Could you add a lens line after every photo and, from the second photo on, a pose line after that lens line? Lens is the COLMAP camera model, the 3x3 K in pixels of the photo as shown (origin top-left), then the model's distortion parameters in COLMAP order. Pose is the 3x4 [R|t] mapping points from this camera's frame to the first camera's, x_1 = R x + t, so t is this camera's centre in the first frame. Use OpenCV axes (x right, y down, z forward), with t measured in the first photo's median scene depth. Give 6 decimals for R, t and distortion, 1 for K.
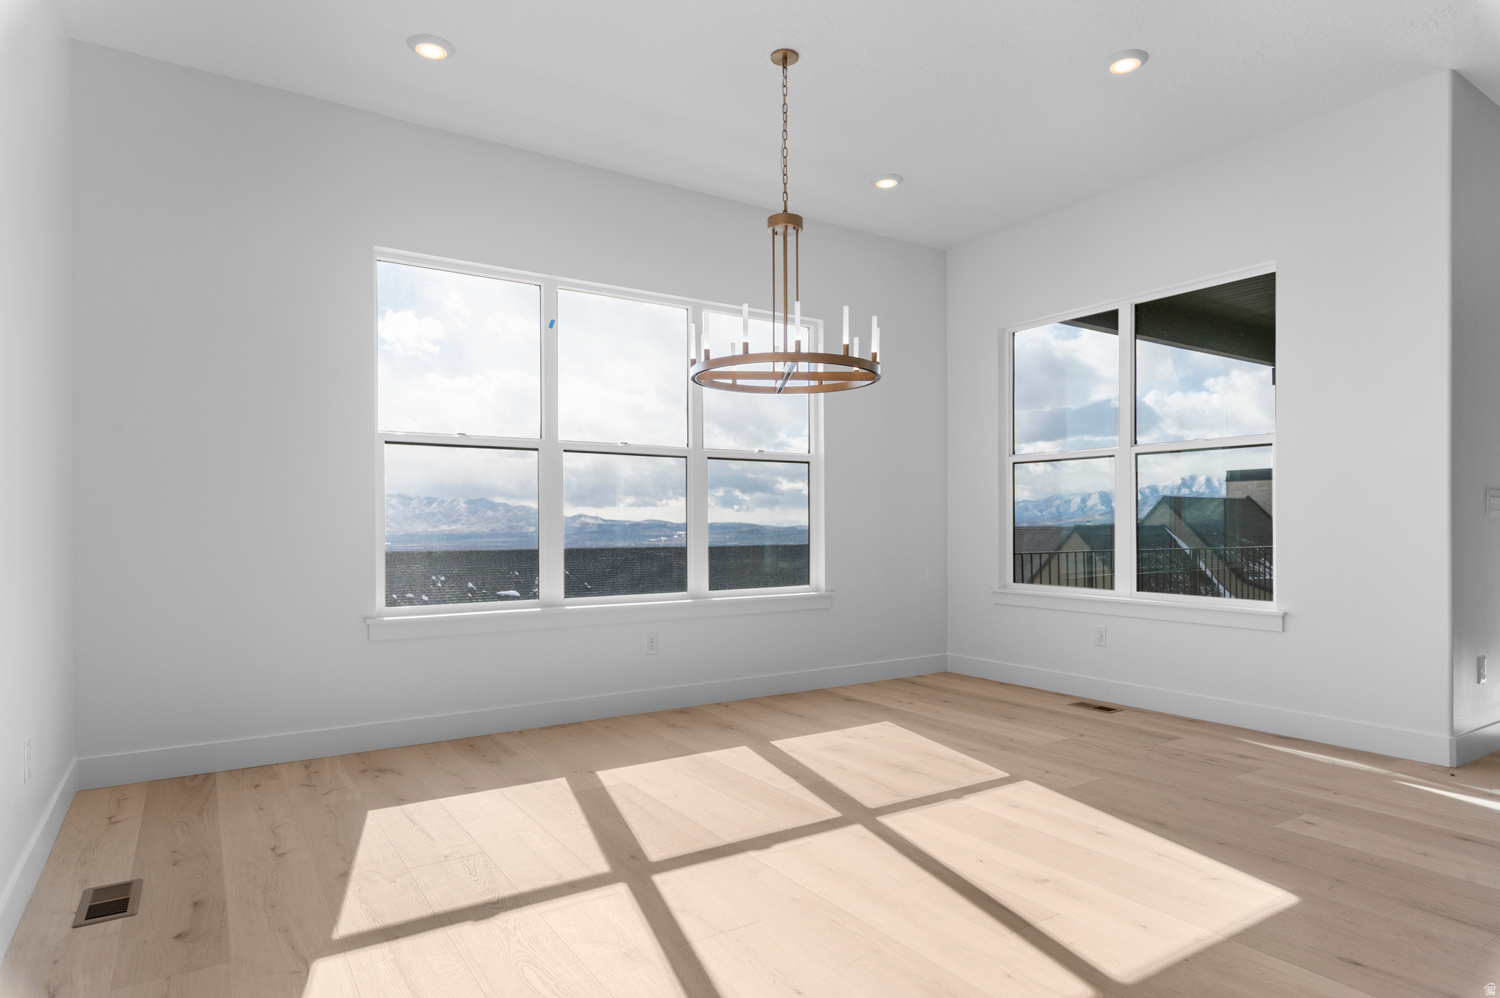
lens RADIAL K [[845.0, 0, 746.3], [0, 845.0, 523.0], [0, 0, 1]] dist [0.000977, 0.000245]
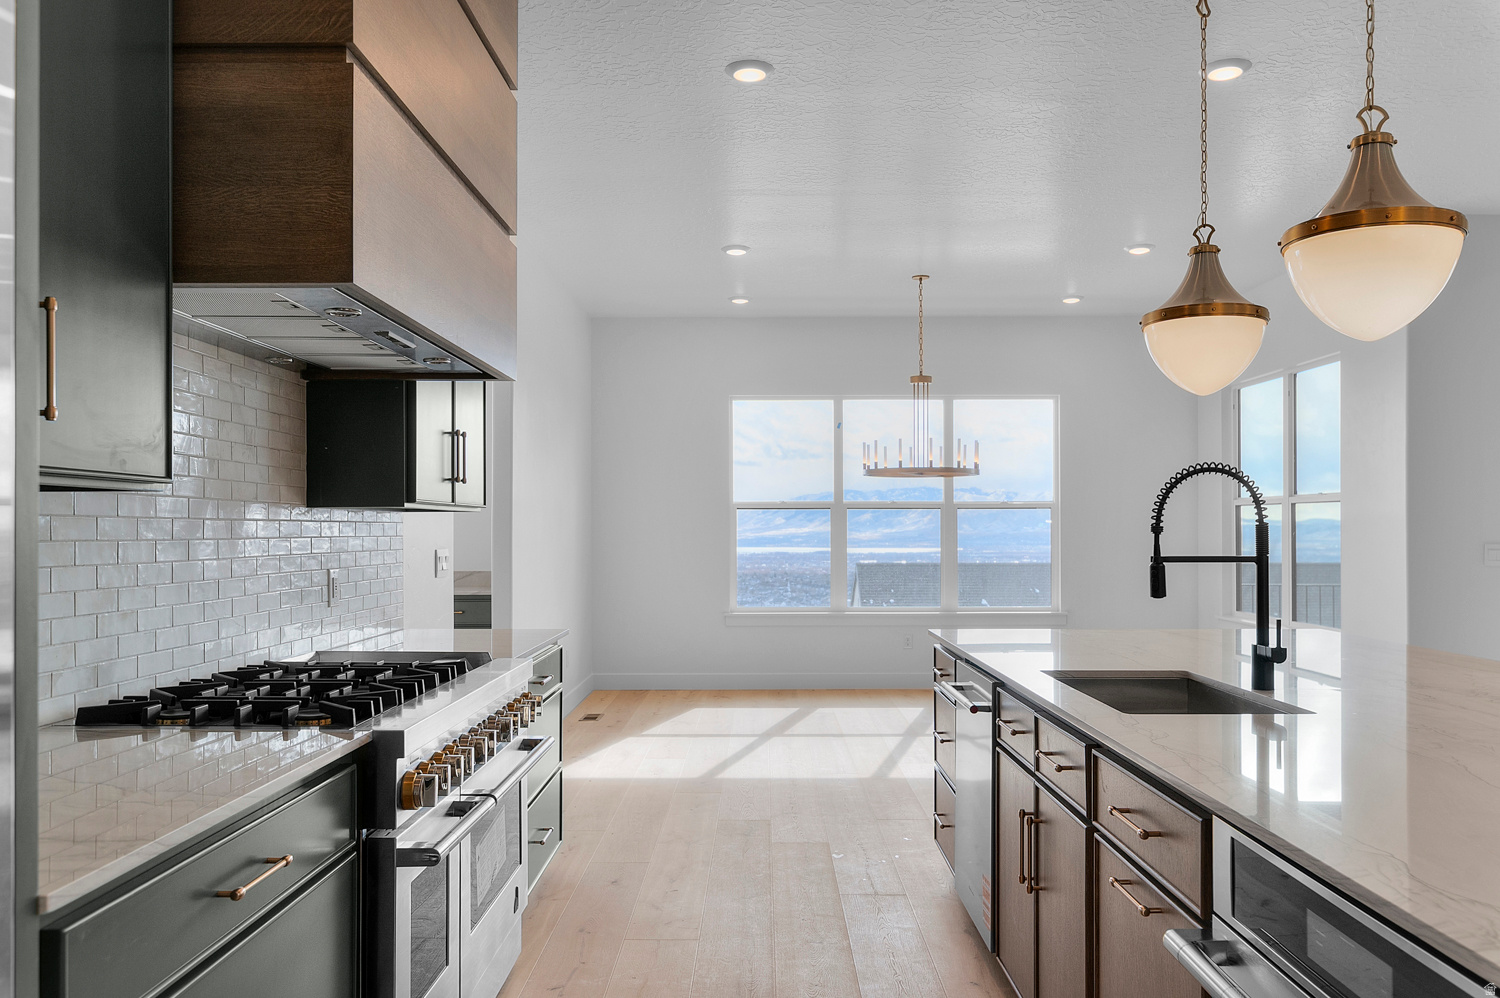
lens RADIAL K [[1062.9, 0, 750.0], [0, 1062.9, 499.0], [0, 0, 1]] dist [-0.000651, -0.000561]
pose [[0.835393, -0.013444, -0.549489, 0.771474], [-0.003747, 0.999538, -0.030152, -0.050463], [0.549641, 0.027247, 0.834957, -0.771731]]
